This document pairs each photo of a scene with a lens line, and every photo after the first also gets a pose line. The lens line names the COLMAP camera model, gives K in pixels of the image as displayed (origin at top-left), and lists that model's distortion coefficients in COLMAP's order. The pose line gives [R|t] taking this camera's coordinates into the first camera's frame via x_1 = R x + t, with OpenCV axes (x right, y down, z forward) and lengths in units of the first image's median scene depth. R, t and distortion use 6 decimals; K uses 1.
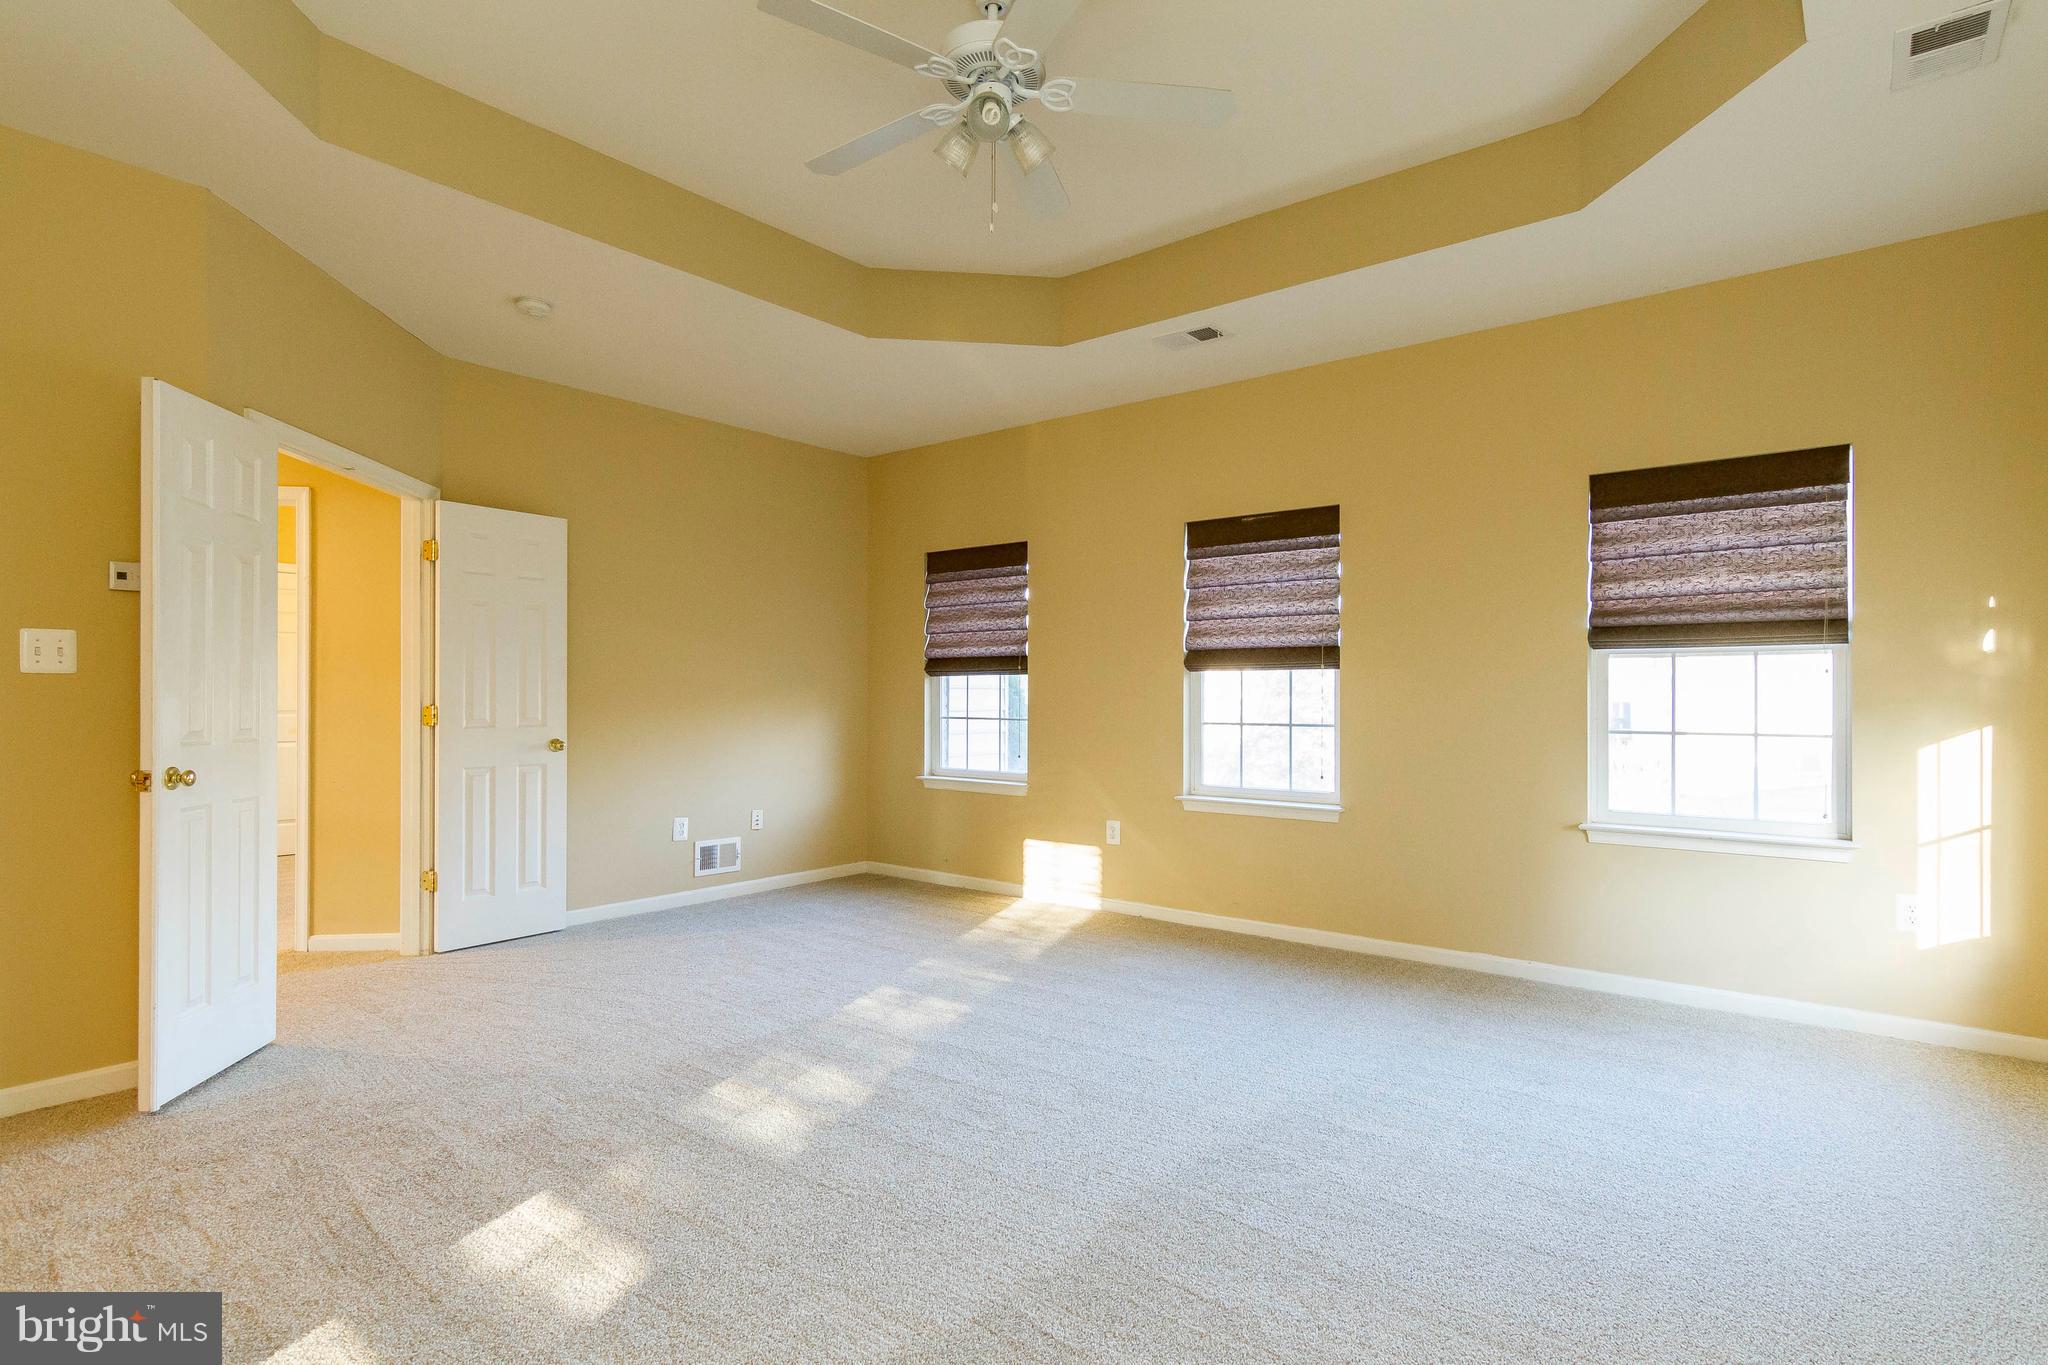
lens RADIAL K [[1038.0, 0, 1024.0], [0, 1038.0, 682.5], [0, 0, 1]] dist [0.000345, 0.000174]
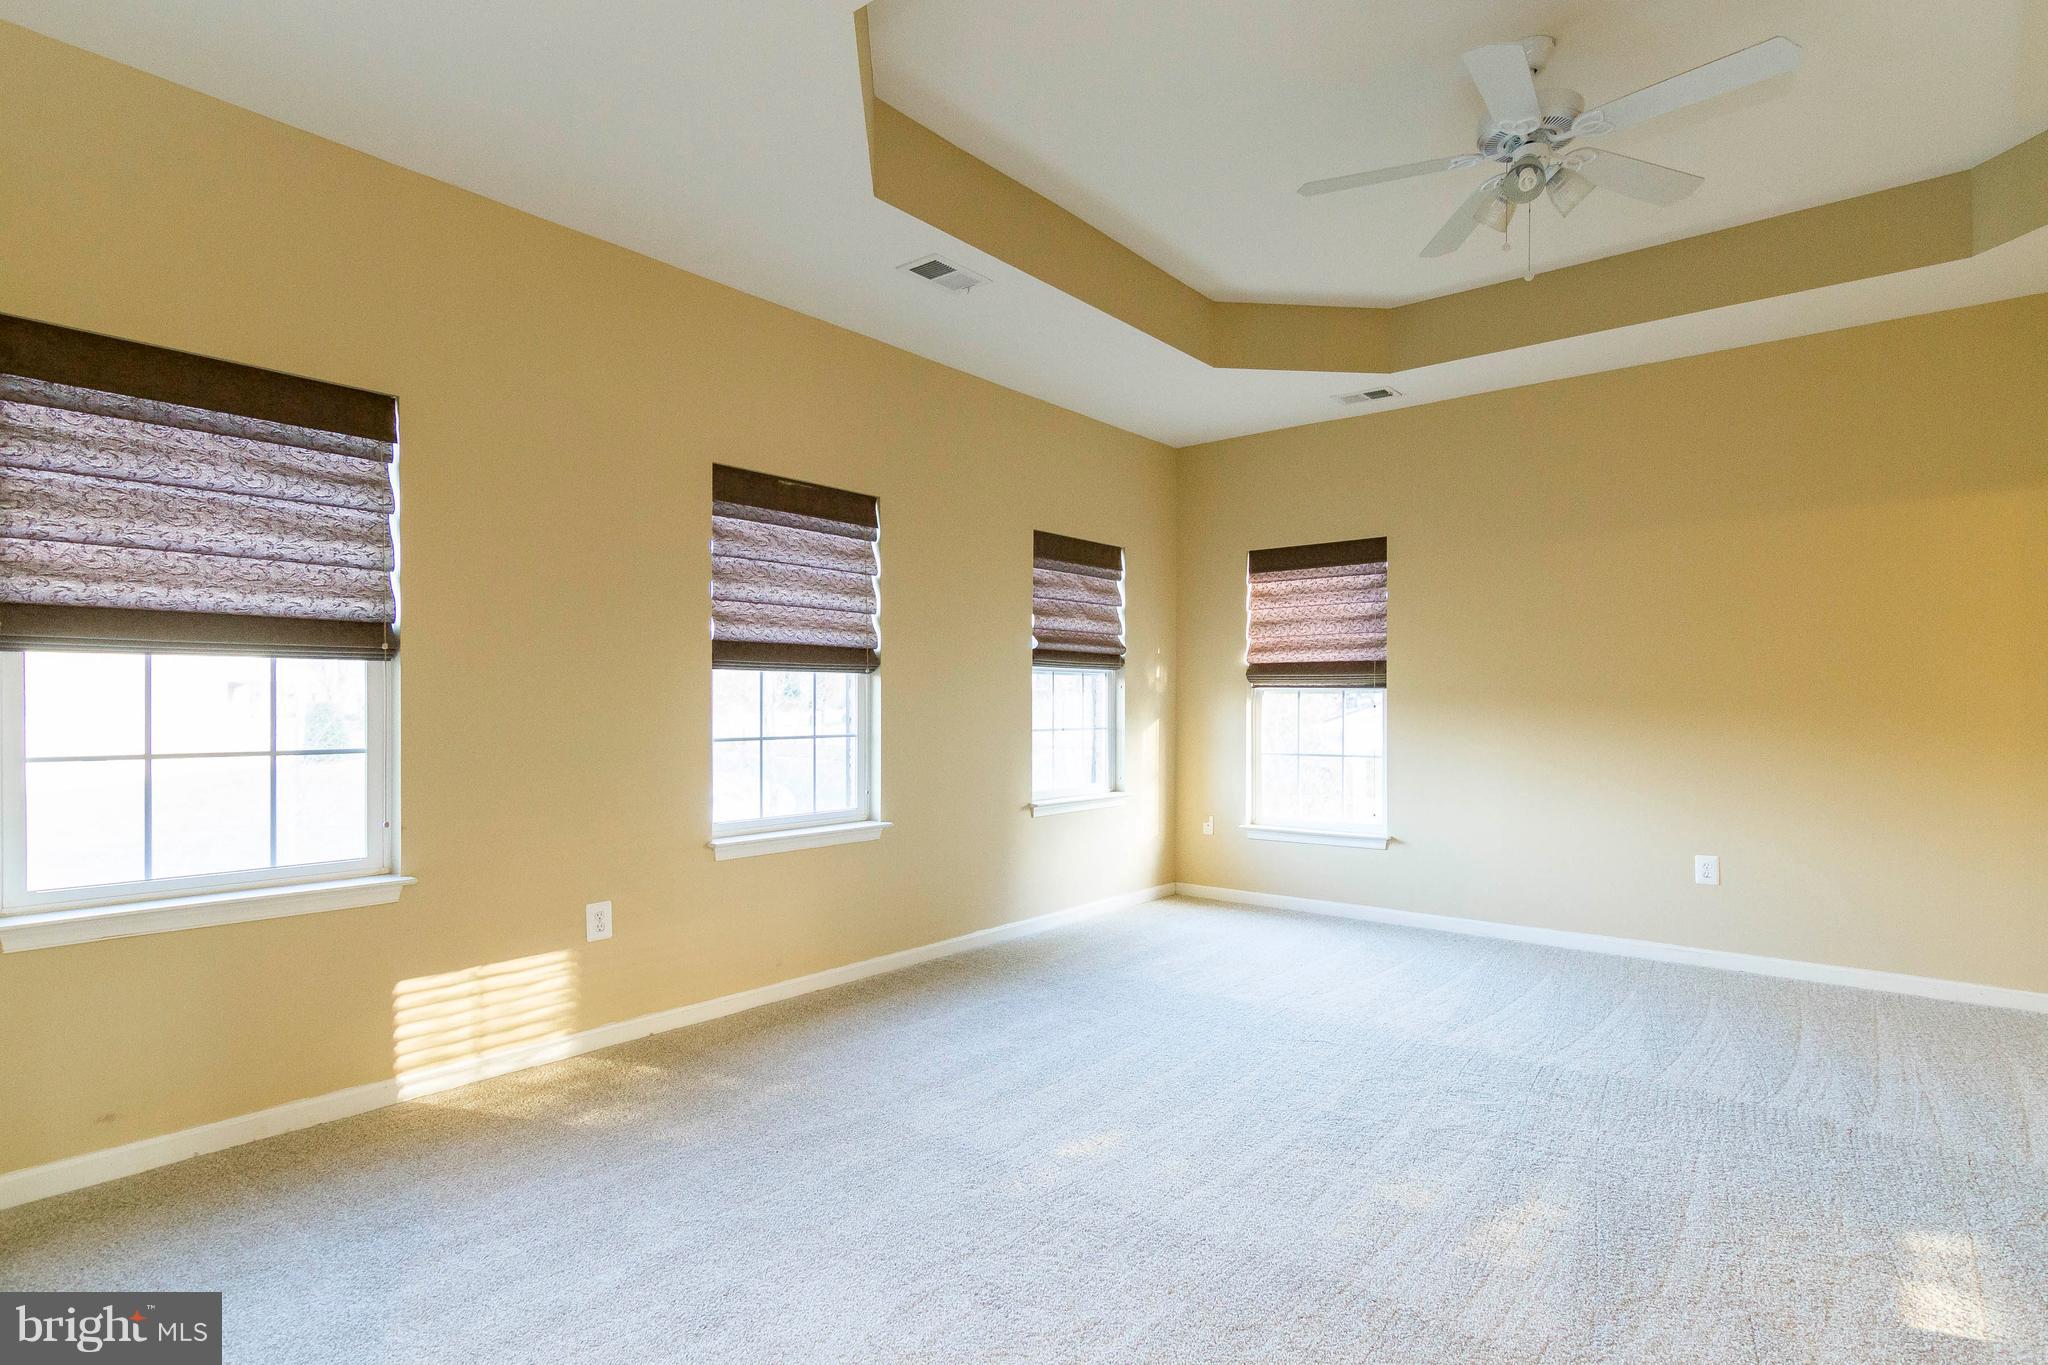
lens RADIAL K [[1019.7, 0, 1022.0], [0, 1019.7, 705.7], [0, 0, 1]] dist [0.003726, 0.001145]
pose [[0.023269, 0.002860, 0.999725, -0.560935], [-0.006415, 0.999976, -0.002711, 0.015818], [-0.999709, -0.006350, 0.023286, 0.784844]]
